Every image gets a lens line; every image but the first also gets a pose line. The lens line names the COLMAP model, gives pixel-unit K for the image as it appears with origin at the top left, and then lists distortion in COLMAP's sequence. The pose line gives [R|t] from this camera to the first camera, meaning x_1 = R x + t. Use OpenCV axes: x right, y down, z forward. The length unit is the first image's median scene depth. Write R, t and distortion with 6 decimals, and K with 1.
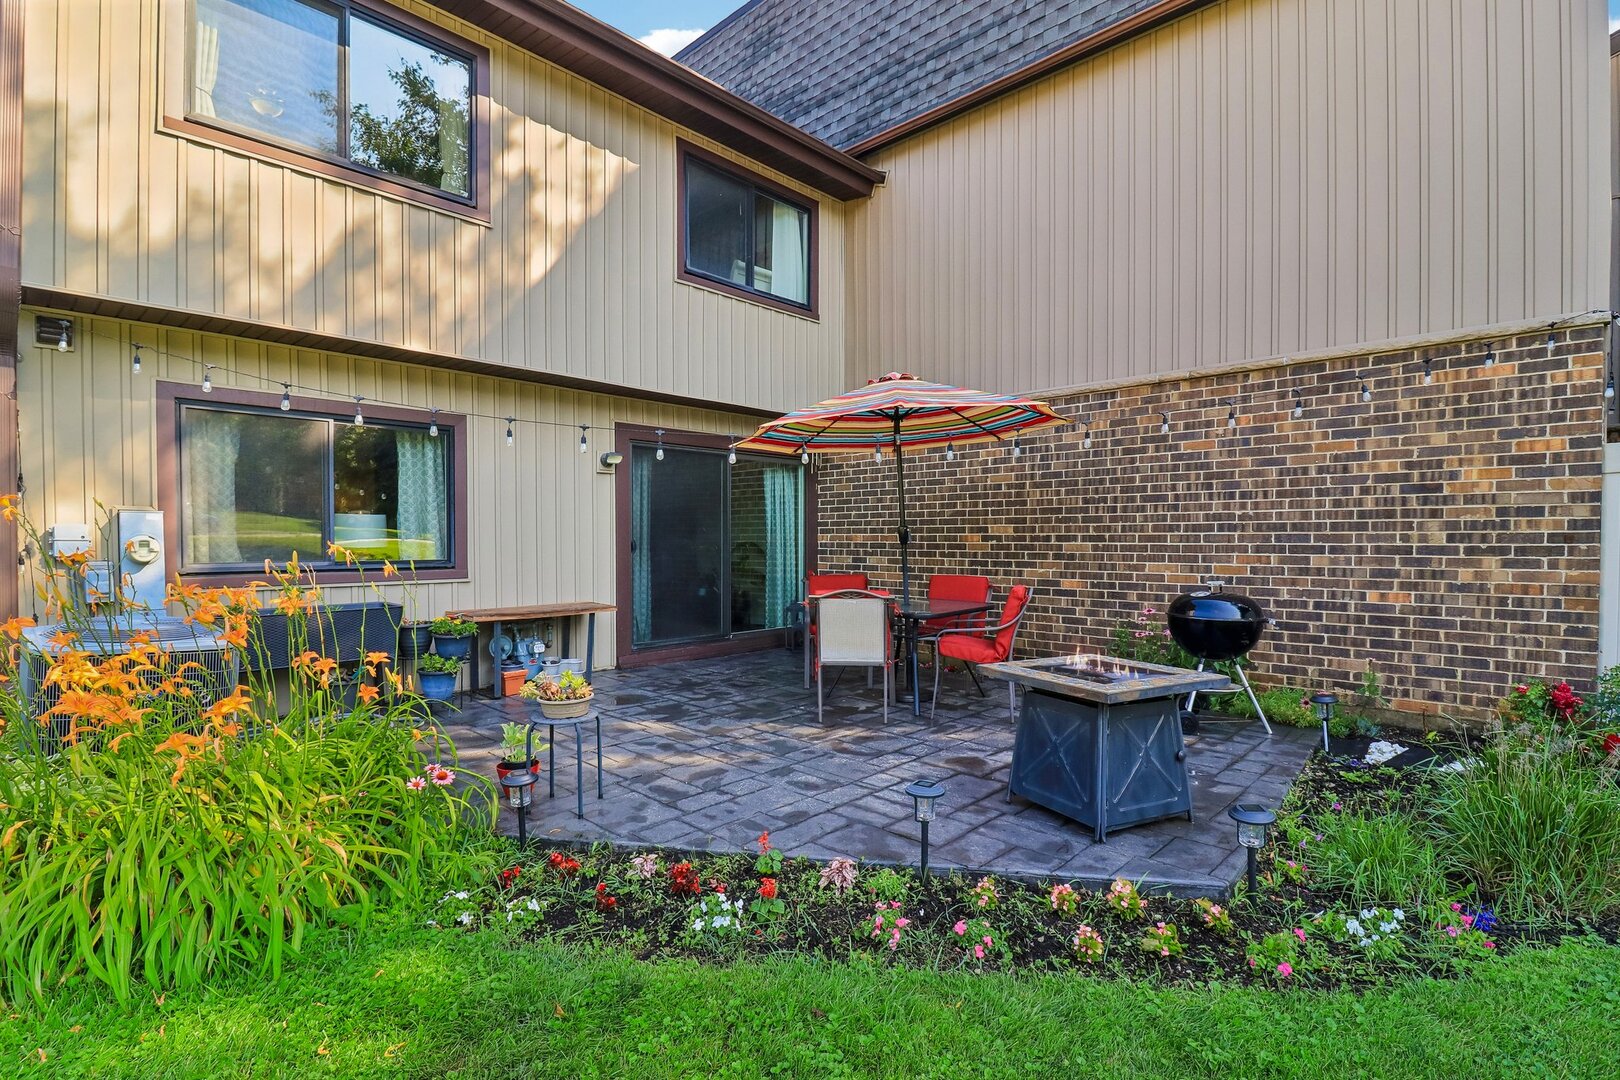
lens RADIAL K [[747.5, 0, 816.5], [0, 747.5, 539.2], [0, 0, 1]] dist [0.014734, -0.009856]
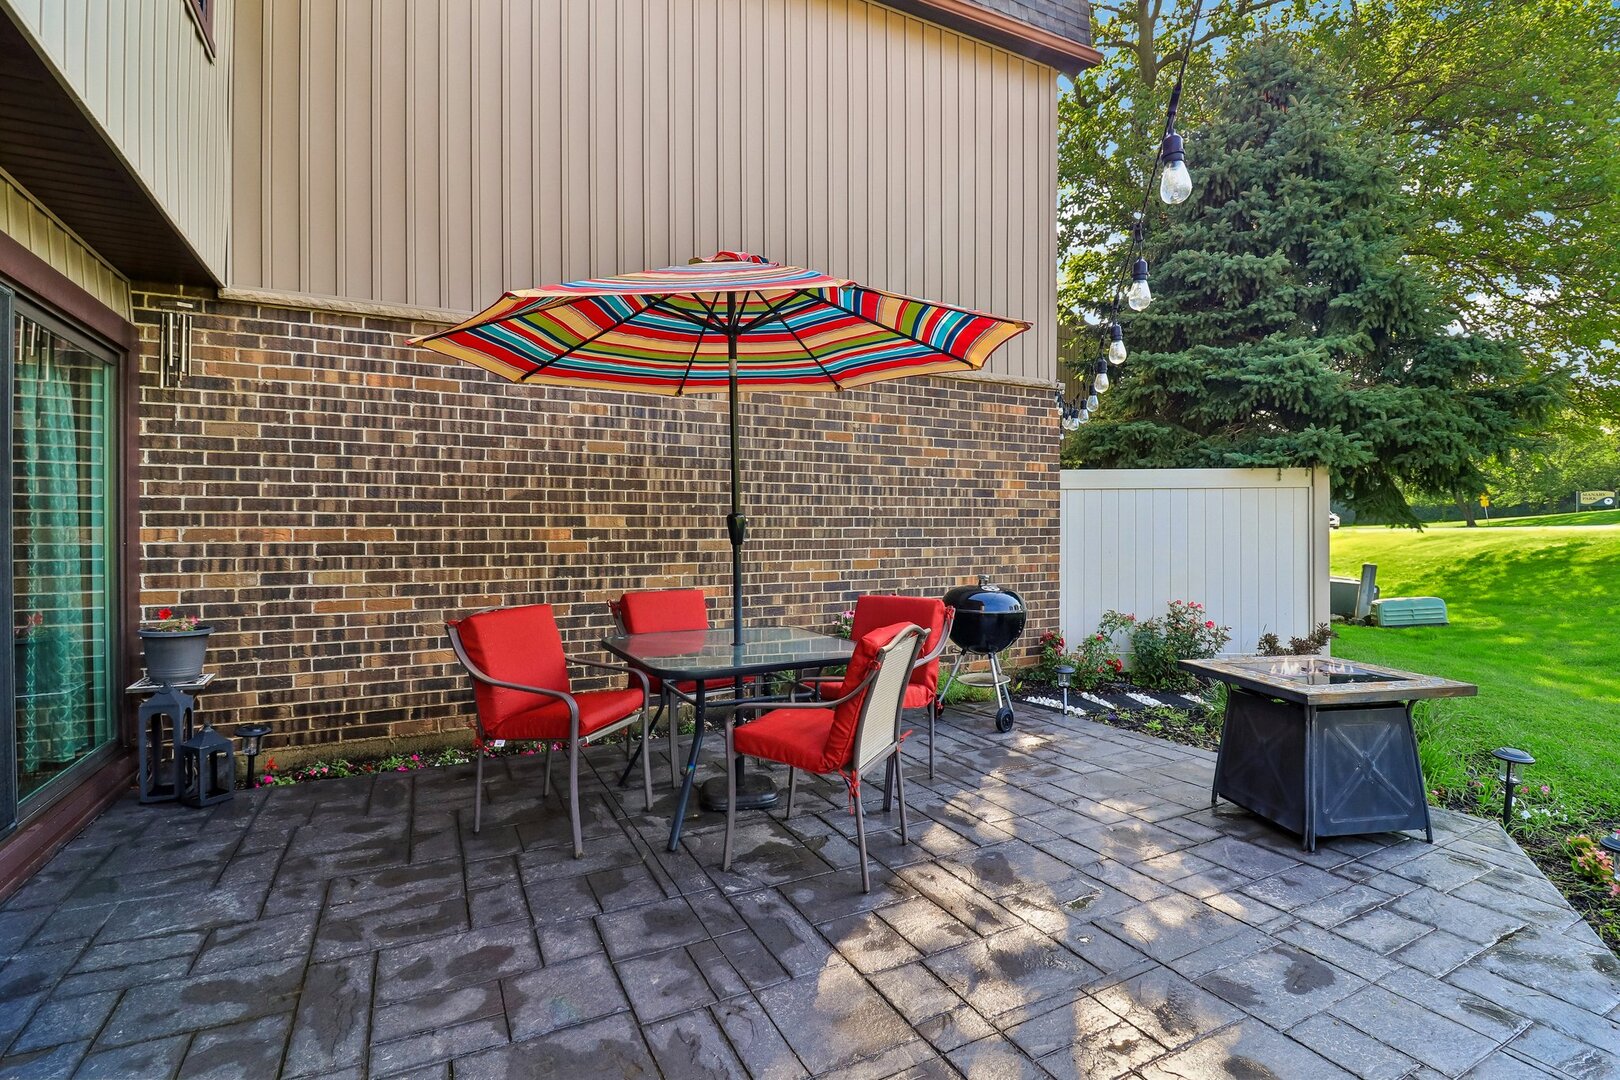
lens RADIAL K [[747.5, 0, 802.5], [0, 747.5, 525.6], [0, 0, 1]] dist [0.014734, -0.009856]
pose [[0.340608, 0.009040, 0.940162, -0.403510], [0.006715, 0.999905, -0.012047, 0.000539], [-0.940182, 0.010417, 0.340515, 0.705922]]
